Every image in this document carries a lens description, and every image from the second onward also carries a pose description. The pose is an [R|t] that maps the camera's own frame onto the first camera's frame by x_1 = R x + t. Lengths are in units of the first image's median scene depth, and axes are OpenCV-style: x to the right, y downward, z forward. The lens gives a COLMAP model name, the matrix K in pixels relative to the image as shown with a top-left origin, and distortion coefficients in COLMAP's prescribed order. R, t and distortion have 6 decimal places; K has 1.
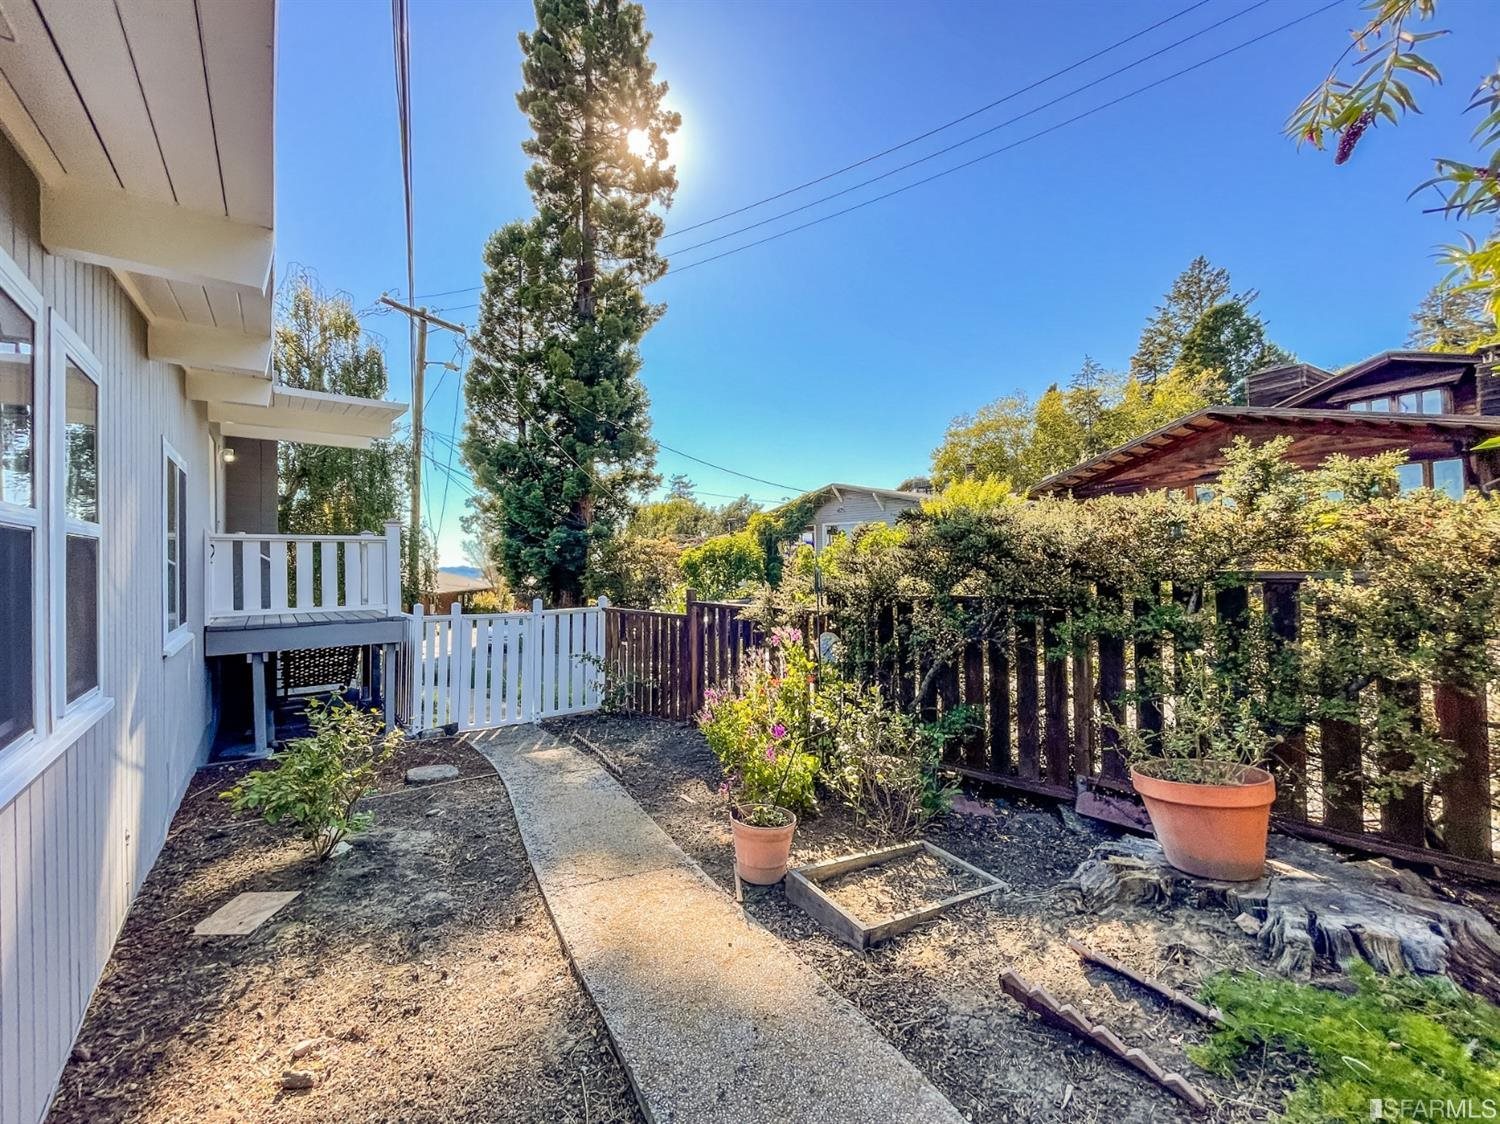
lens RADIAL K [[645.4, 0, 715.9], [0, 645.4, 569.4], [0, 0, 1]] dist [-0.035576, 0.019971]
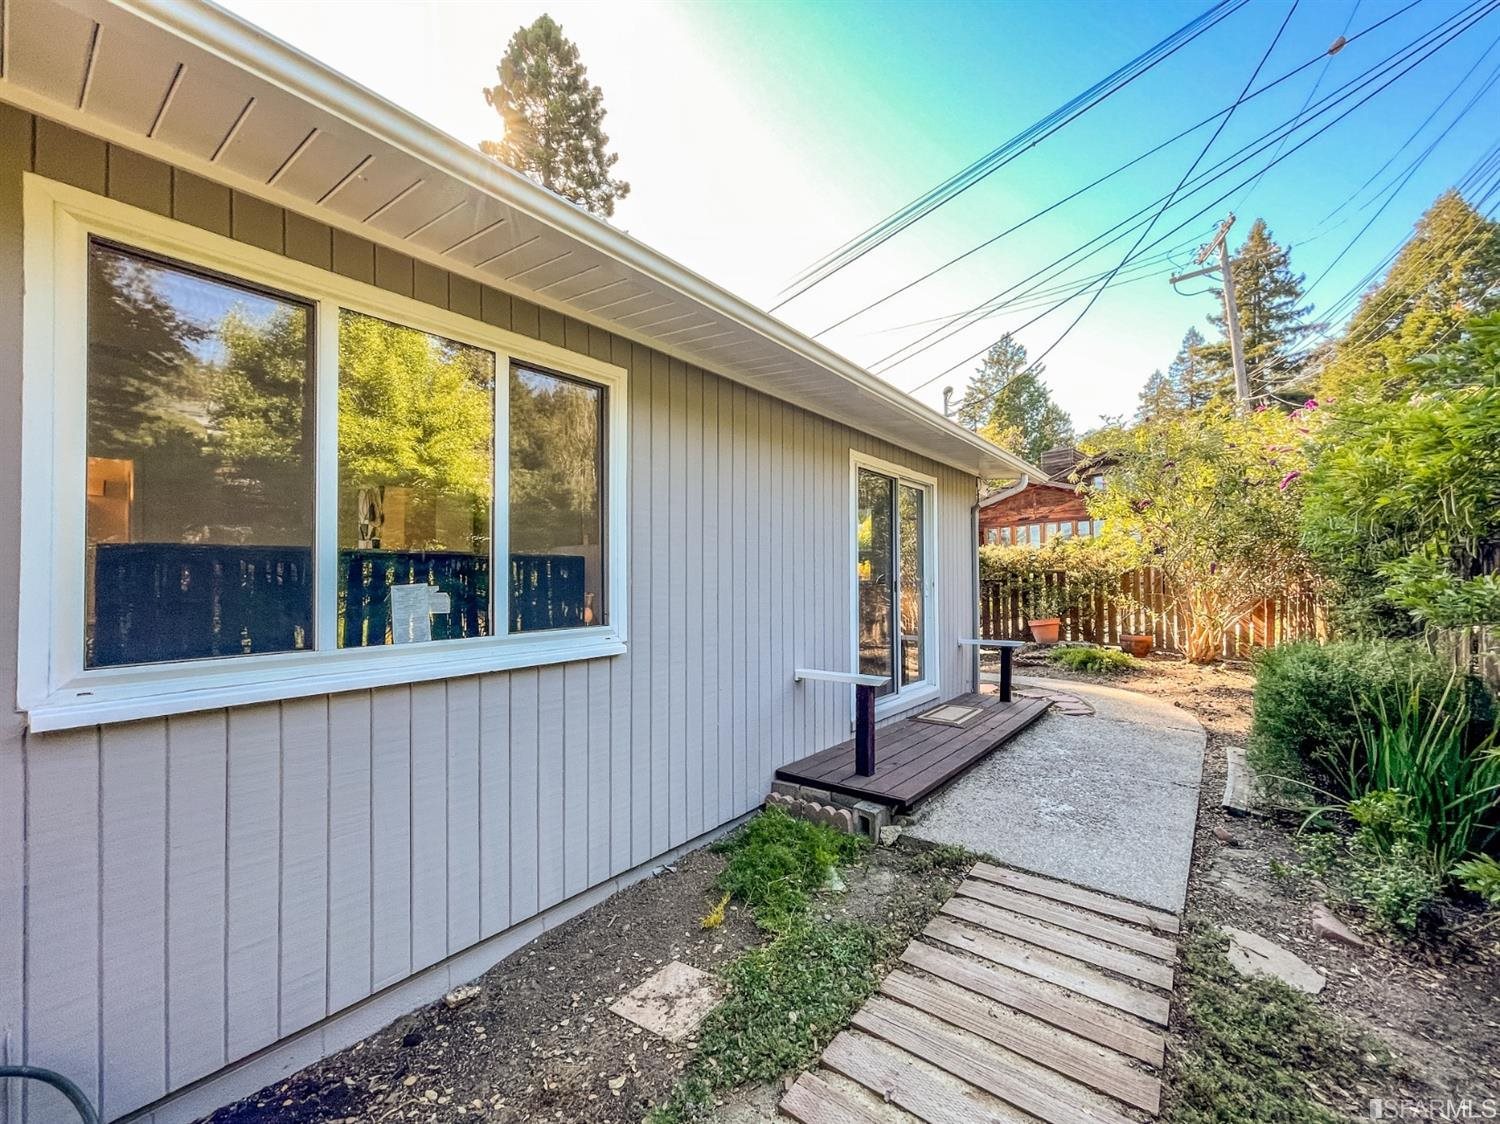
lens RADIAL K [[606.7, 0, 750.0], [0, 606.7, 562.0], [0, 0, 1]] dist [-0.012320, 0.000200]
pose [[0.967708, 0.020042, 0.251274, -0.133634], [-0.014733, 0.999627, -0.022995, 0.005329], [-0.251641, 0.018550, 0.967643, -0.149178]]
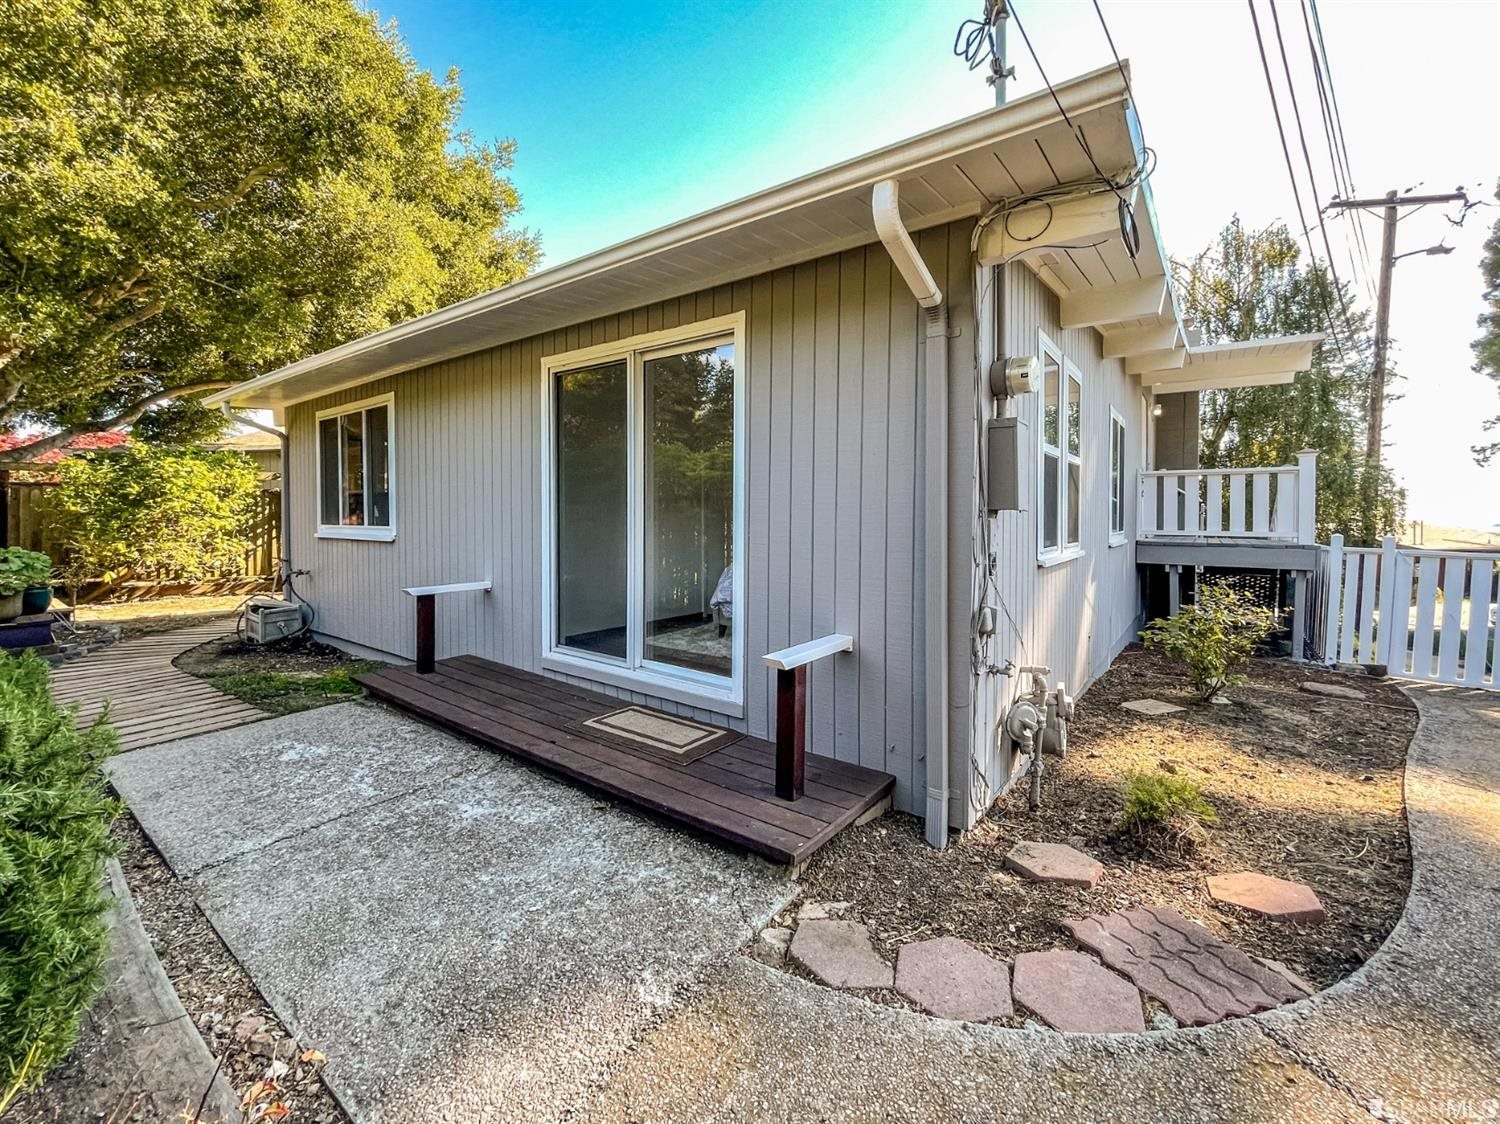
lens RADIAL K [[596.6, 0, 746.5], [0, 596.6, 528.8], [0, 0, 1]] dist [-0.021728, -0.000035]
pose [[0.301019, 0.032360, -0.953069, 0.030960], [-0.005626, 0.999467, 0.032158, 0.006279], [0.953602, -0.004318, 0.301040, -0.035752]]
